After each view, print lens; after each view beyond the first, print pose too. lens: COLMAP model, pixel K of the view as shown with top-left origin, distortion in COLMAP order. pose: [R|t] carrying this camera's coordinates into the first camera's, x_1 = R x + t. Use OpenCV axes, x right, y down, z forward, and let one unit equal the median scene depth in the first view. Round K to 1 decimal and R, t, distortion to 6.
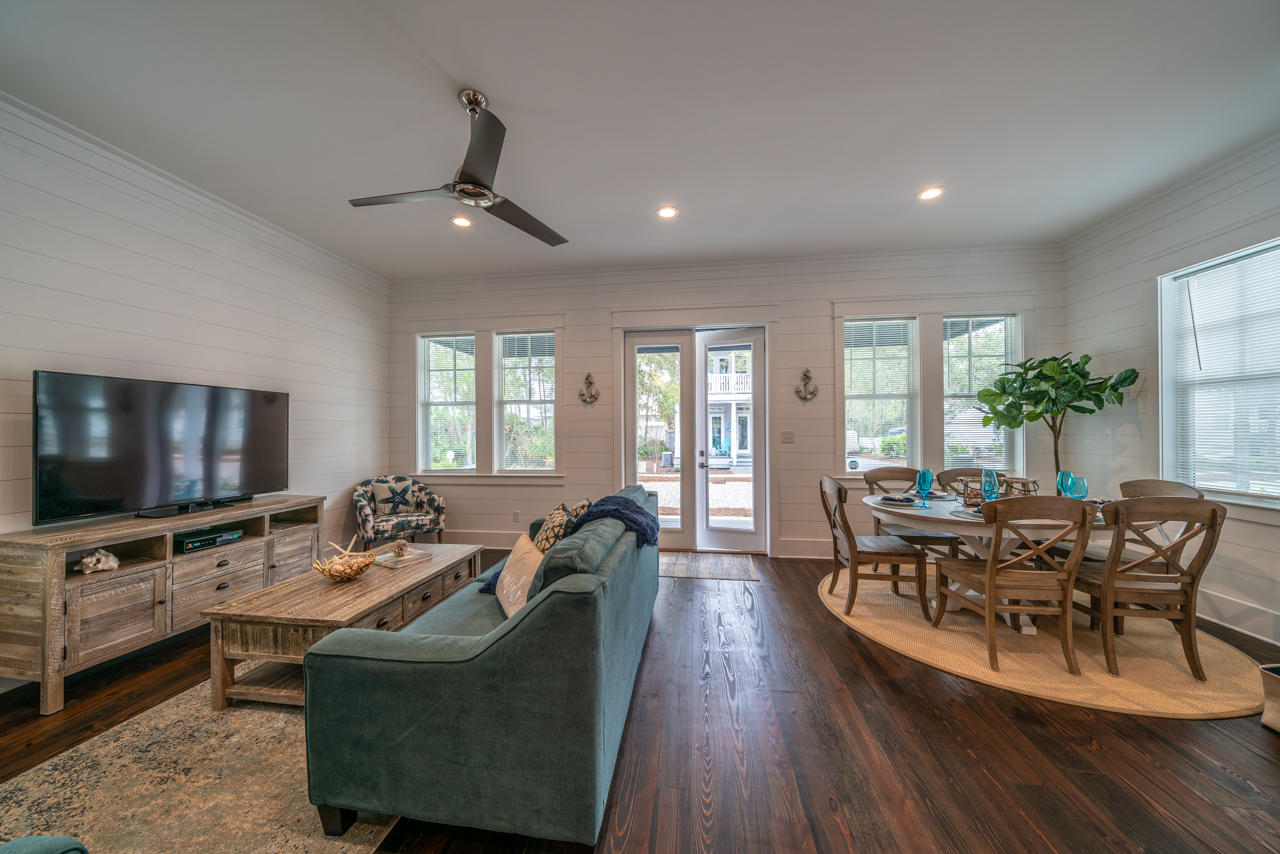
lens RADIAL K [[433.1, 0, 636.5], [0, 433.1, 429.6], [0, 0, 1]] dist [-0.008148, 0.000004]
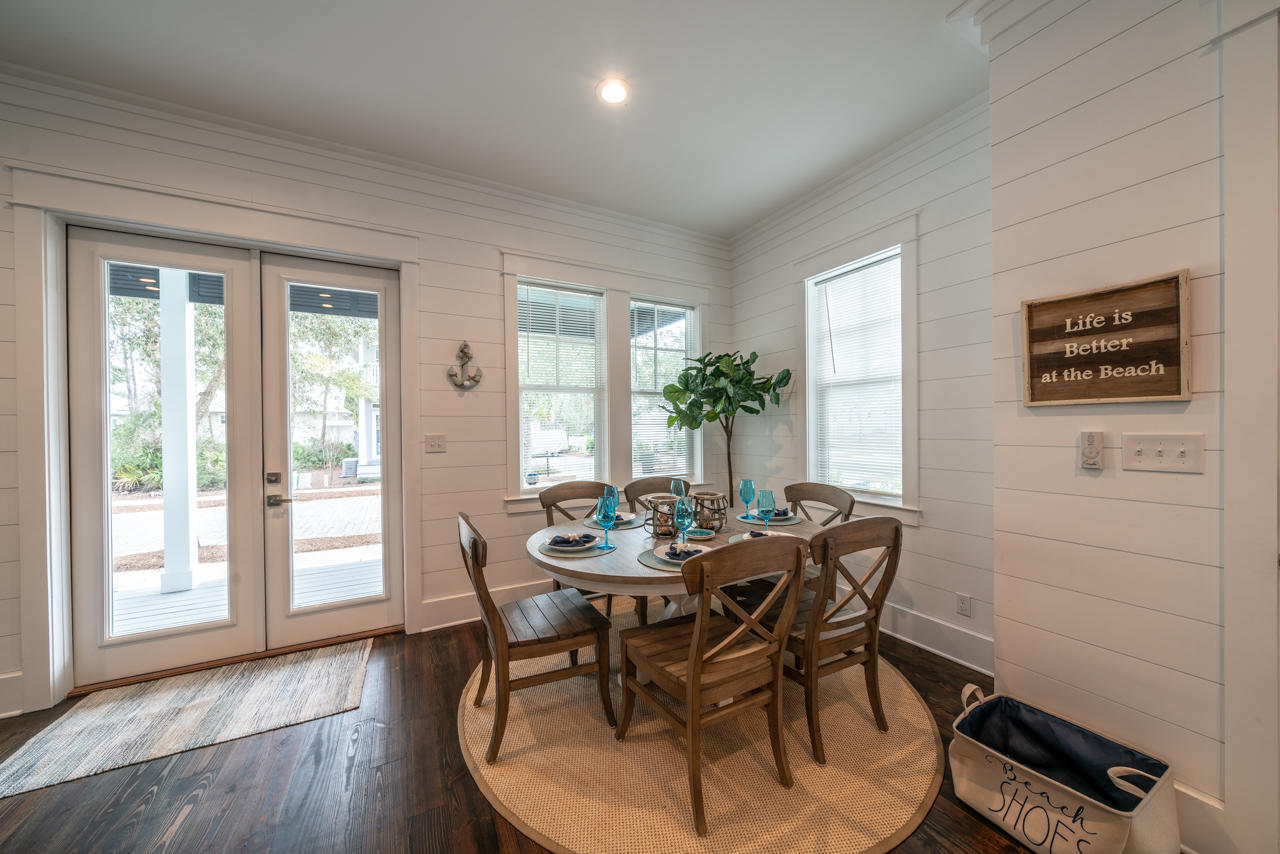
lens RADIAL K [[433.1, 0, 636.5], [0, 433.1, 429.6], [0, 0, 1]] dist [-0.008148, 0.000004]
pose [[0.809990, -0.005008, 0.586423, 0.247819], [0.004663, 0.999987, 0.002099, -0.005094], [-0.586425, 0.001035, 0.810003, 0.341393]]
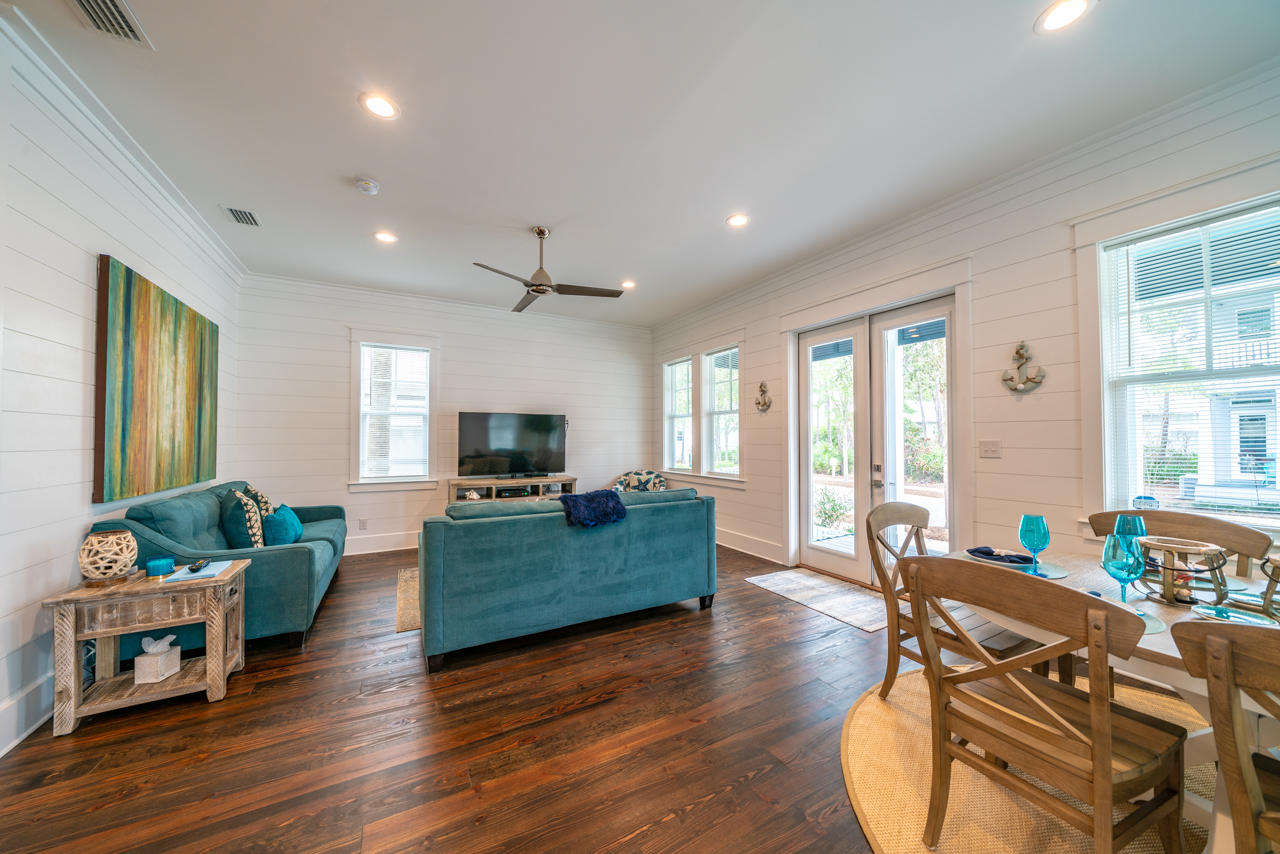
lens RADIAL K [[433.1, 0, 636.5], [0, 433.1, 429.6], [0, 0, 1]] dist [-0.008148, 0.000004]
pose [[0.597658, -0.010236, -0.801686, 0.649494], [-0.002479, 0.999890, -0.014615, -0.002422], [0.801747, 0.010722, 0.597567, 0.193121]]
